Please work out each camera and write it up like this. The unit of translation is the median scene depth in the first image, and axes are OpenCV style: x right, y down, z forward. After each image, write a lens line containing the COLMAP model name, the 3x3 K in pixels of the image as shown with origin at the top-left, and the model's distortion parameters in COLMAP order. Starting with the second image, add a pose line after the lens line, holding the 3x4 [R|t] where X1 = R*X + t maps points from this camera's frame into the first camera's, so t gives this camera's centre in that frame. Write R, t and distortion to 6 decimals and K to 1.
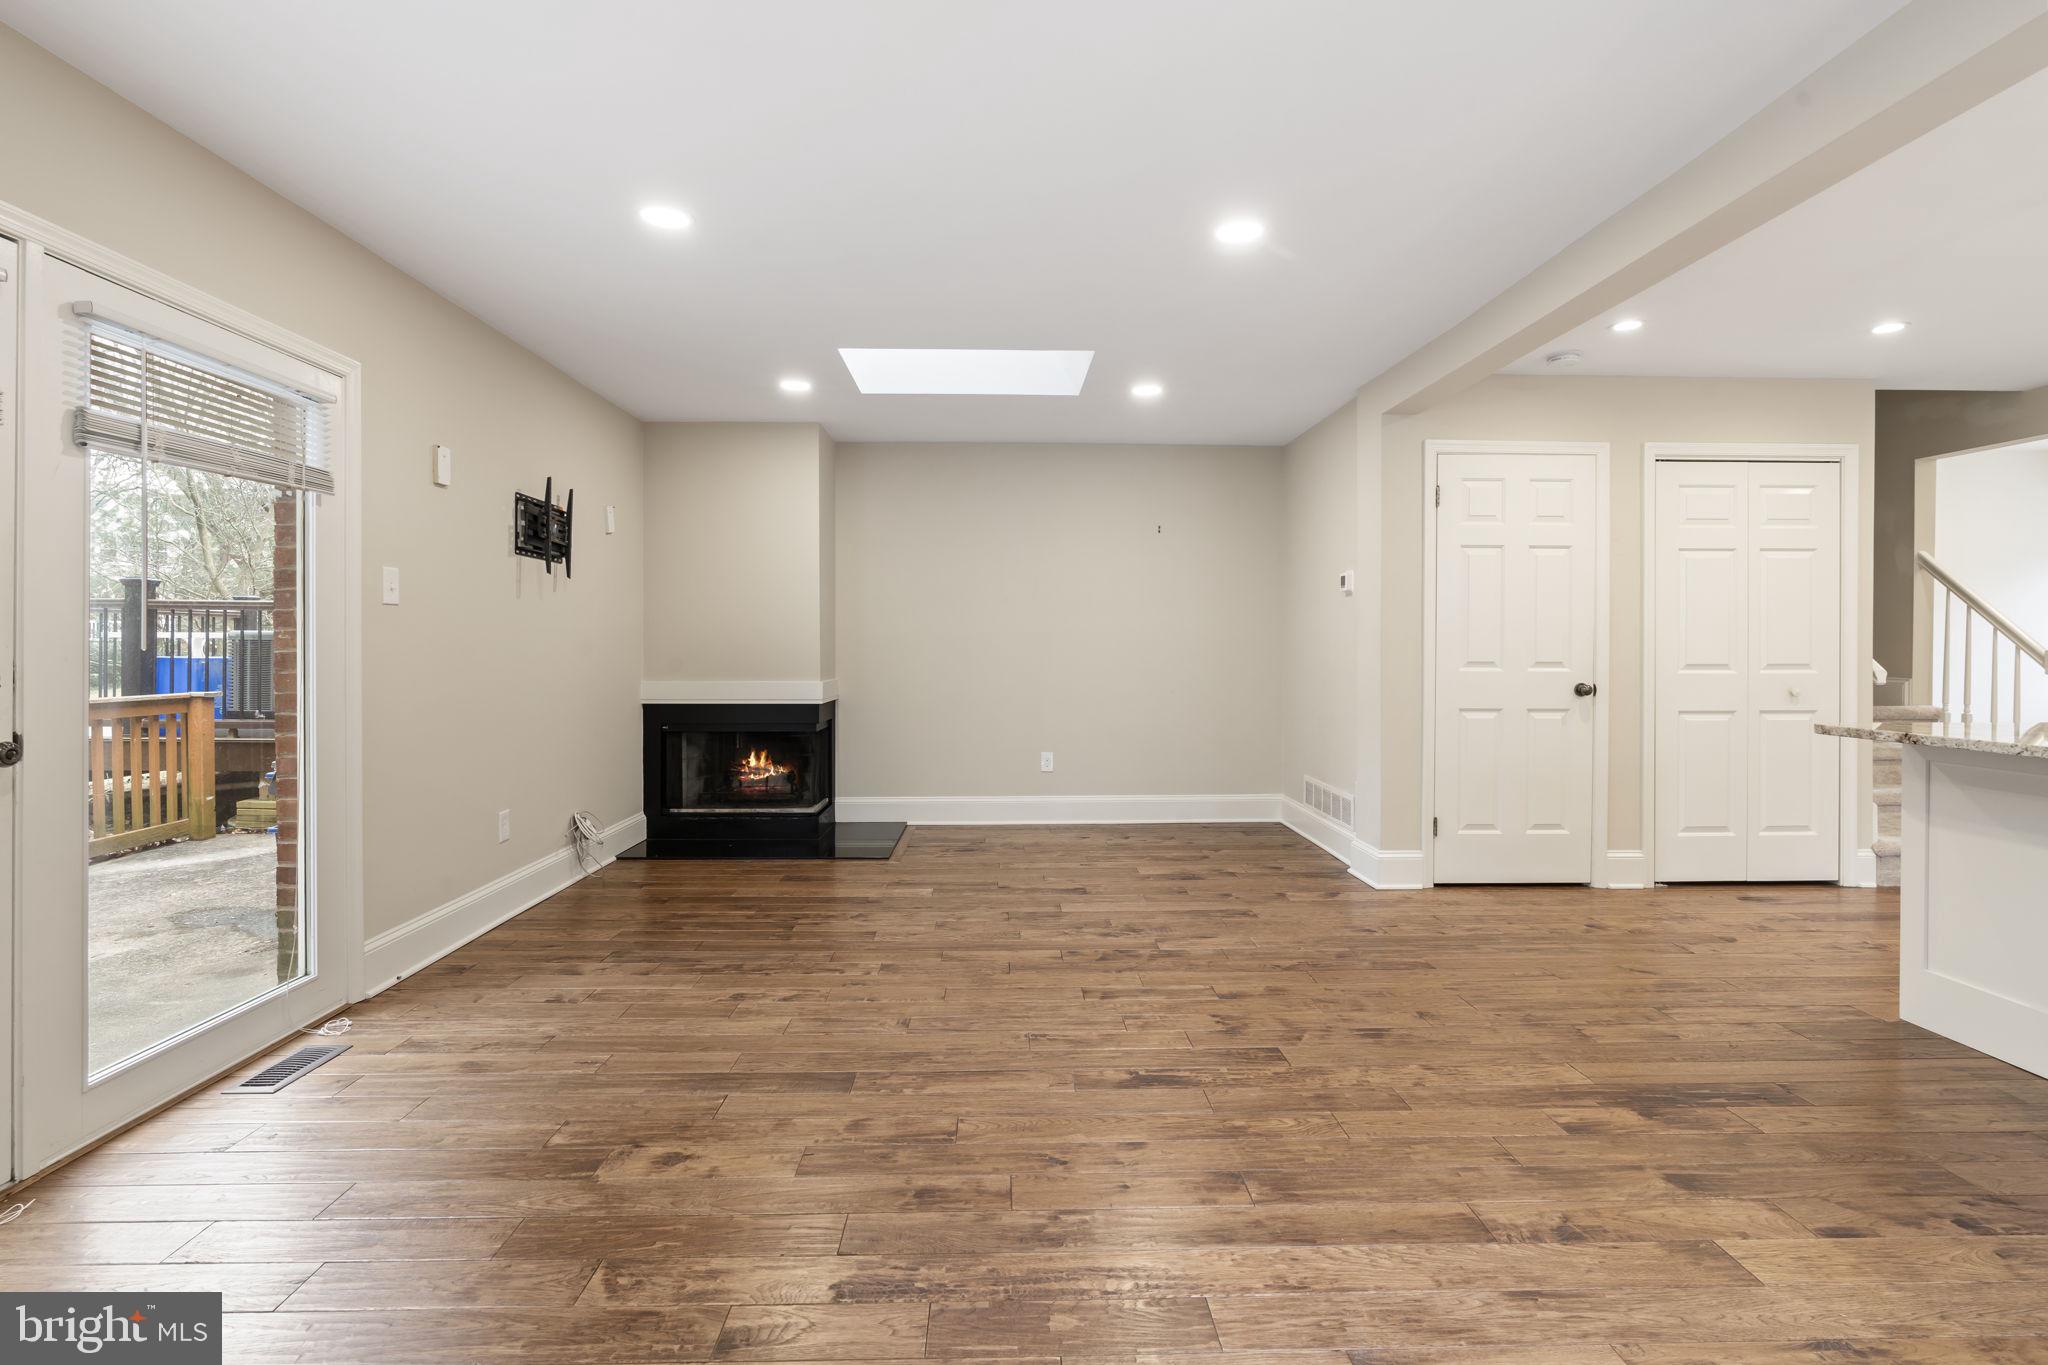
lens RADIAL K [[931.0, 0, 1002.4], [0, 931.0, 647.0], [0, 0, 1]] dist [-0.005267, 0.001289]
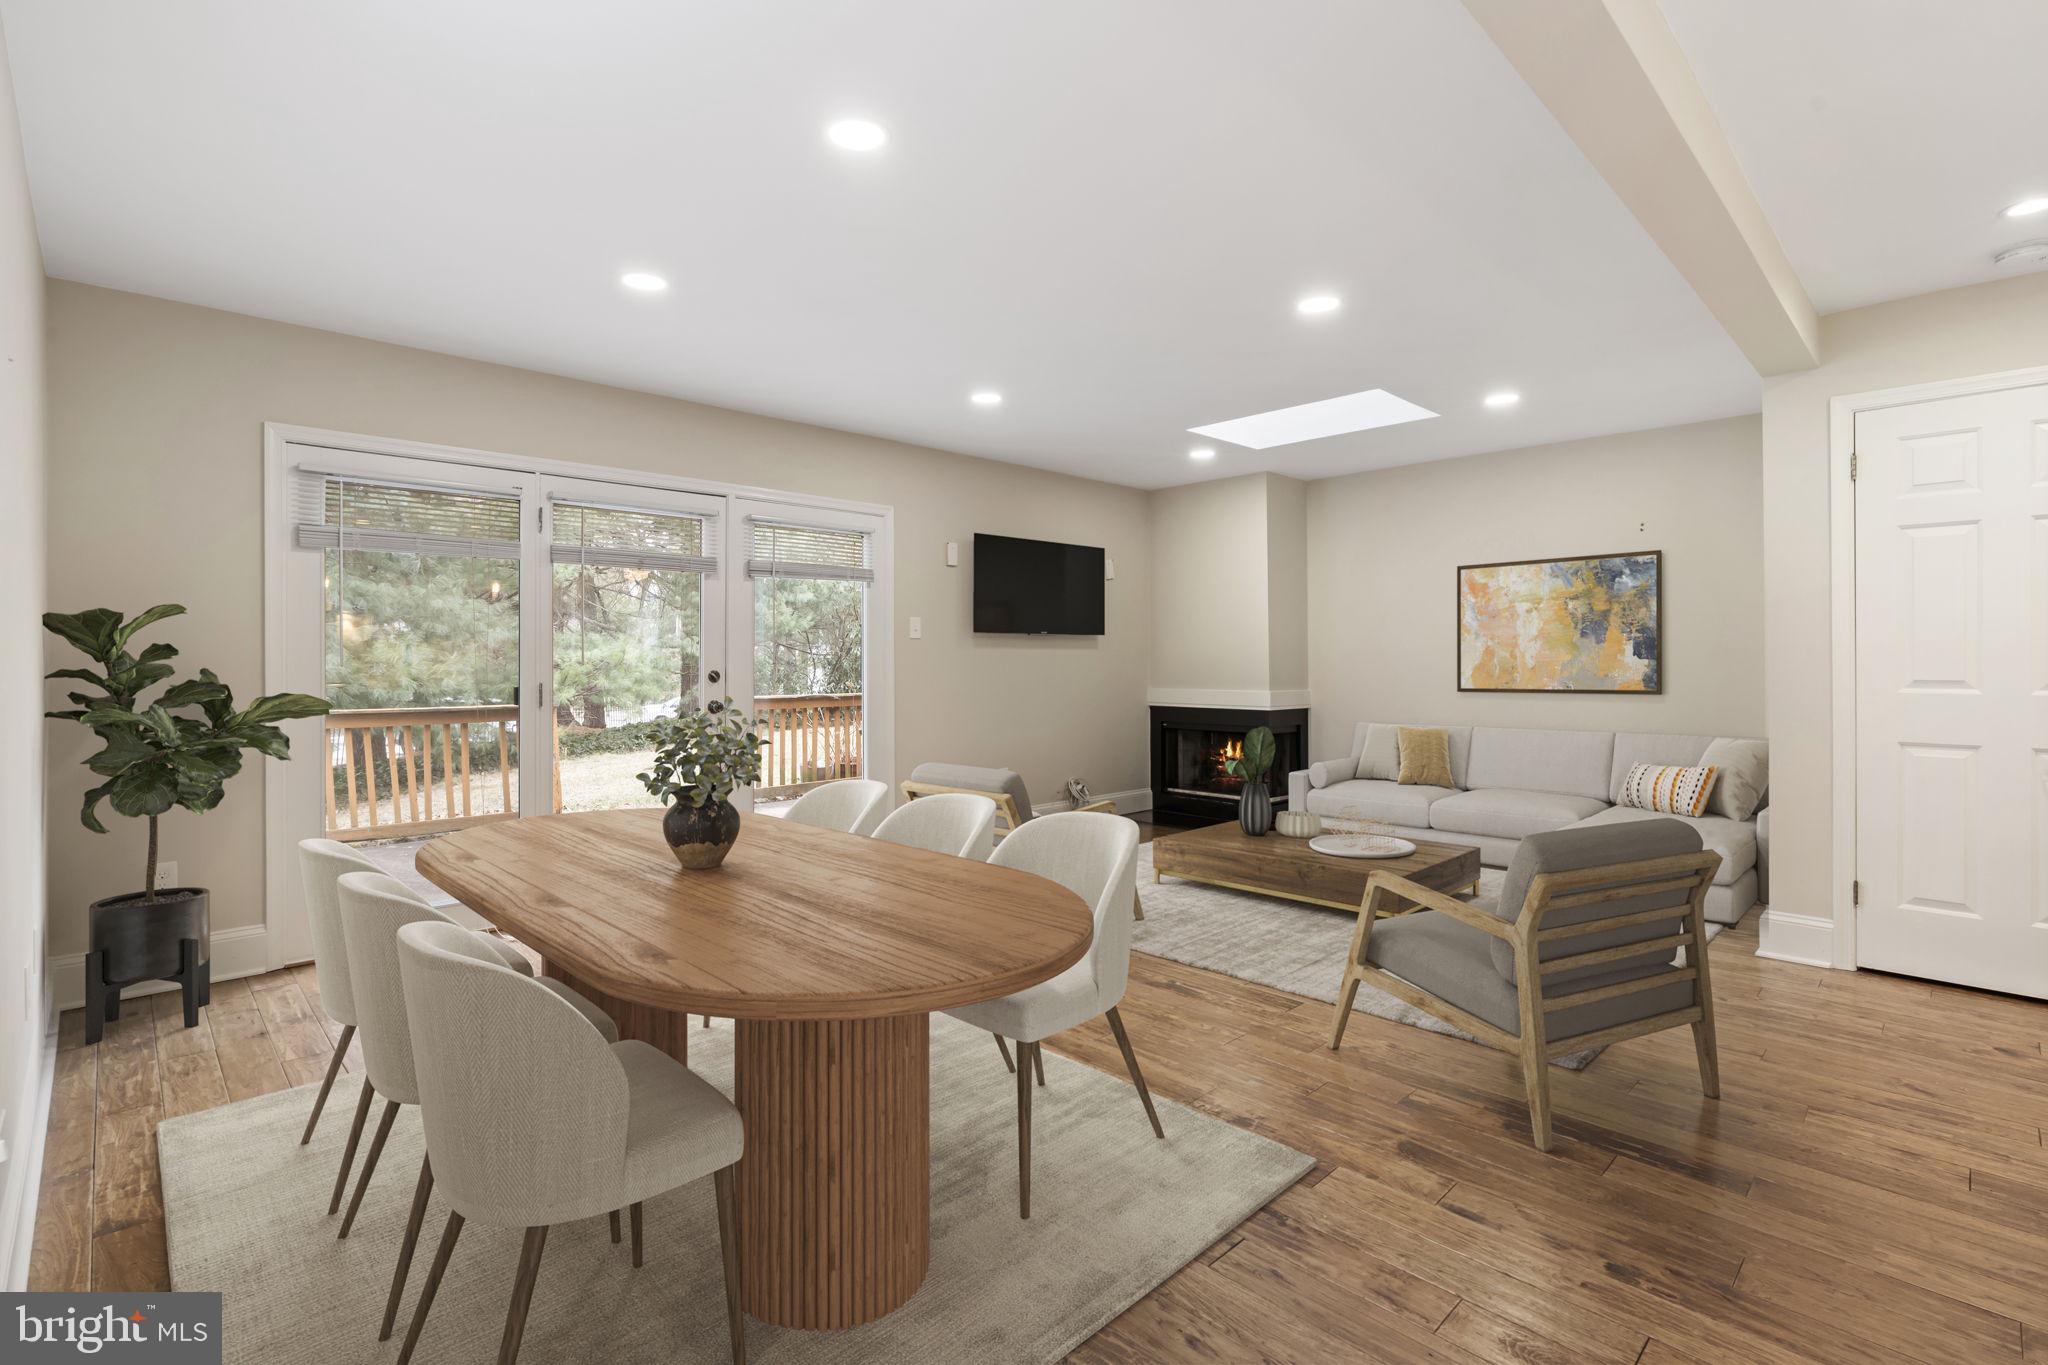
lens RADIAL K [[931.0, 0, 1002.5], [0, 931.0, 663.1], [0, 0, 1]] dist [-0.005267, 0.001289]
pose [[0.672674, -0.000991, -0.739938, 0.547901], [0.003677, 0.999991, 0.002004, -0.002484], [0.739930, -0.004068, 0.672672, -0.045487]]
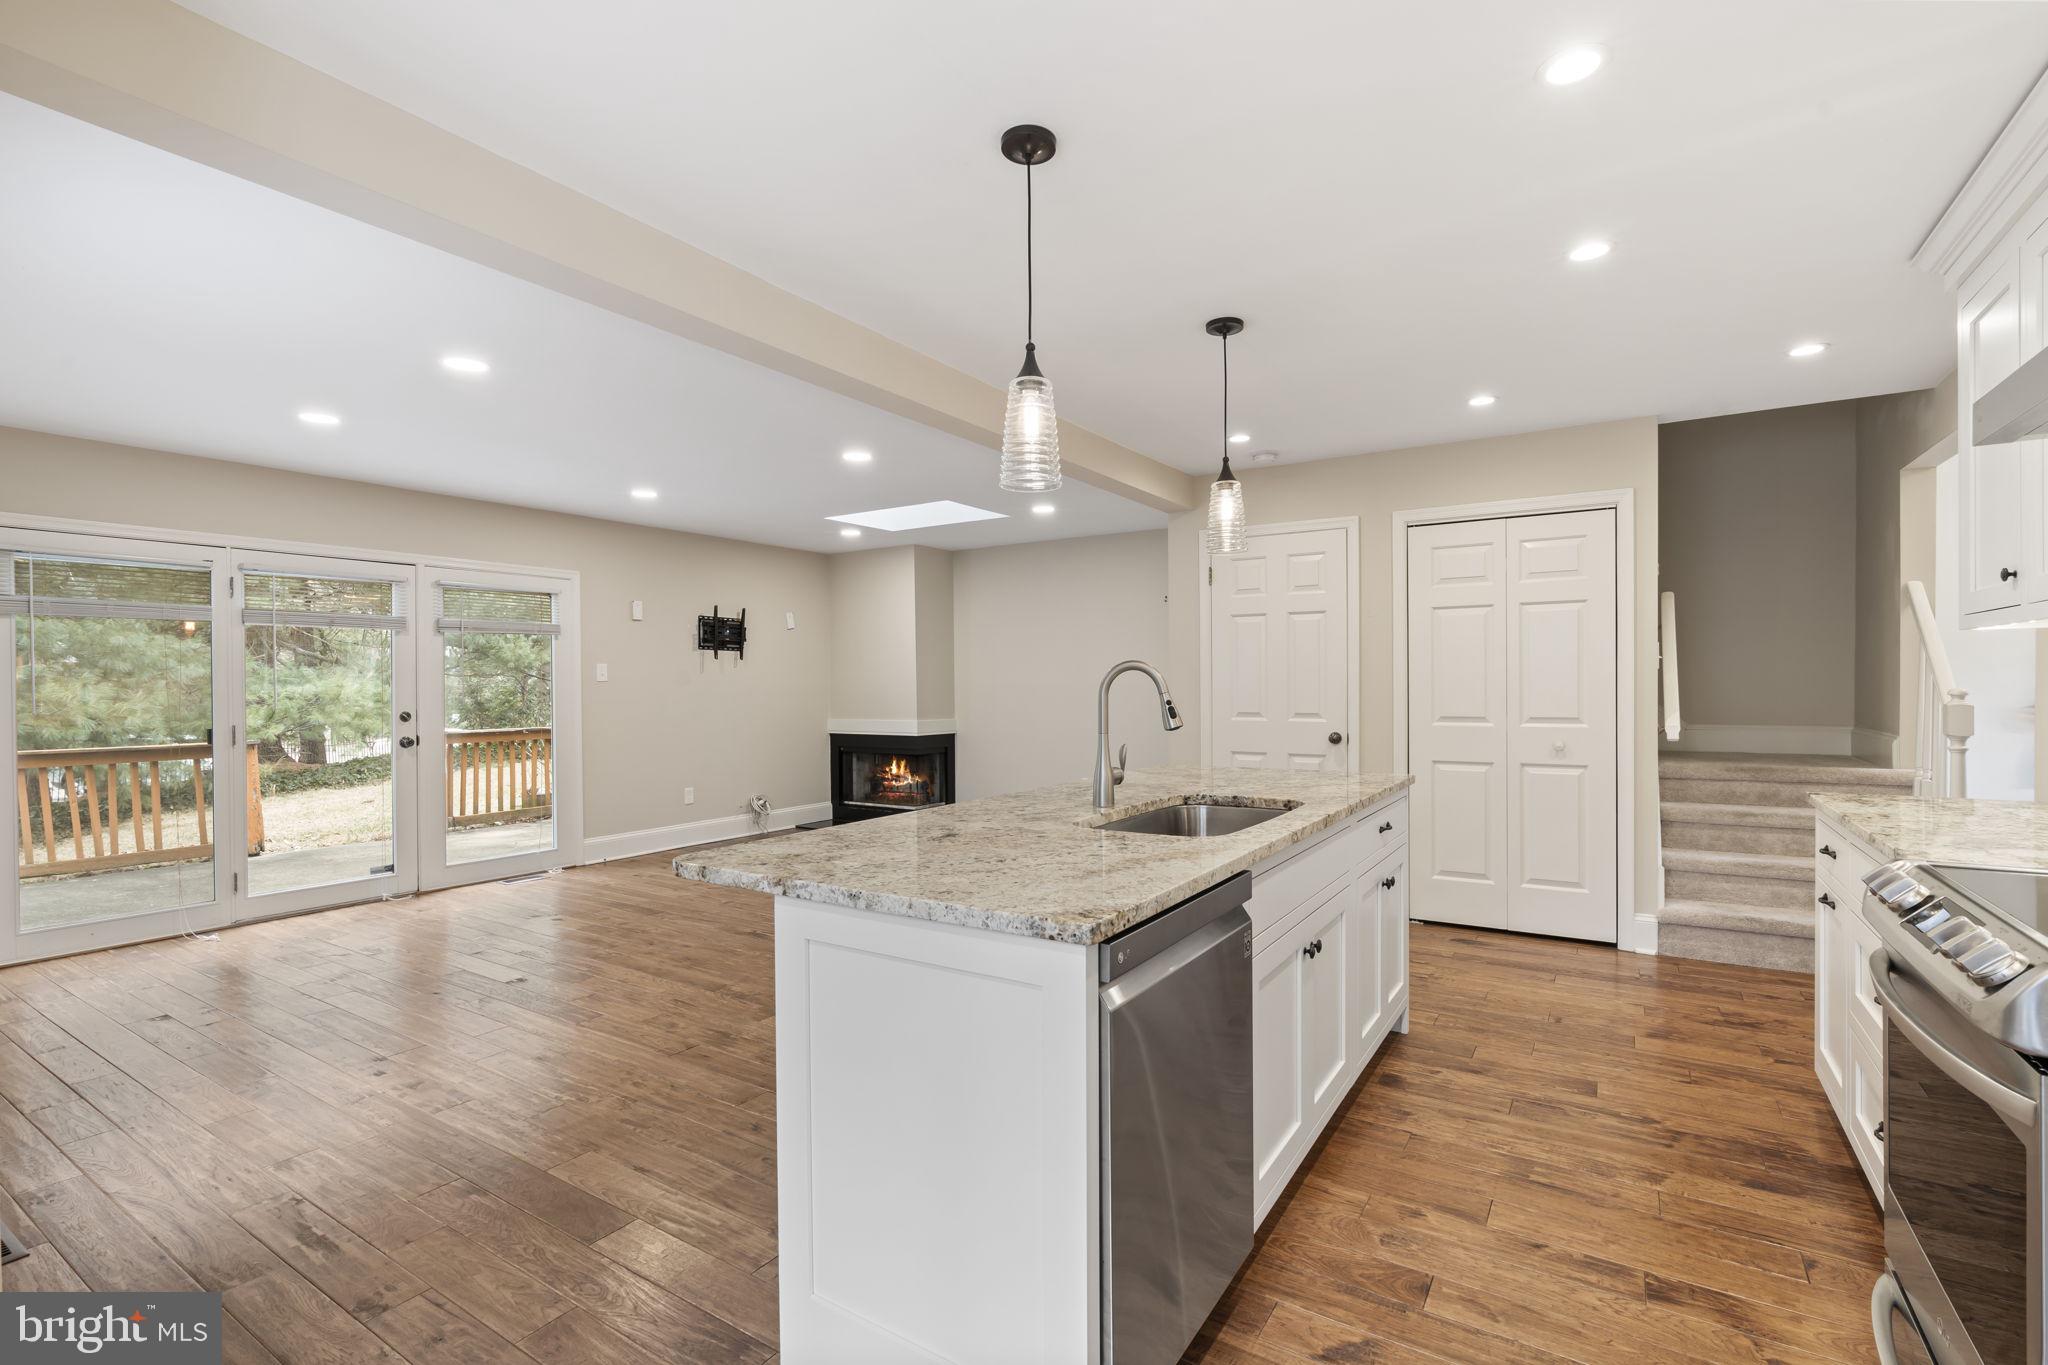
lens RADIAL K [[931.0, 0, 1026.0], [0, 931.0, 693.0], [0, 0, 1]] dist [-0.005267, 0.001289]
pose [[0.826086, -0.001953, -0.563540, 0.954891], [0.009694, 0.999895, 0.010745, -0.024557], [0.563460, -0.014340, 0.826019, -0.142752]]
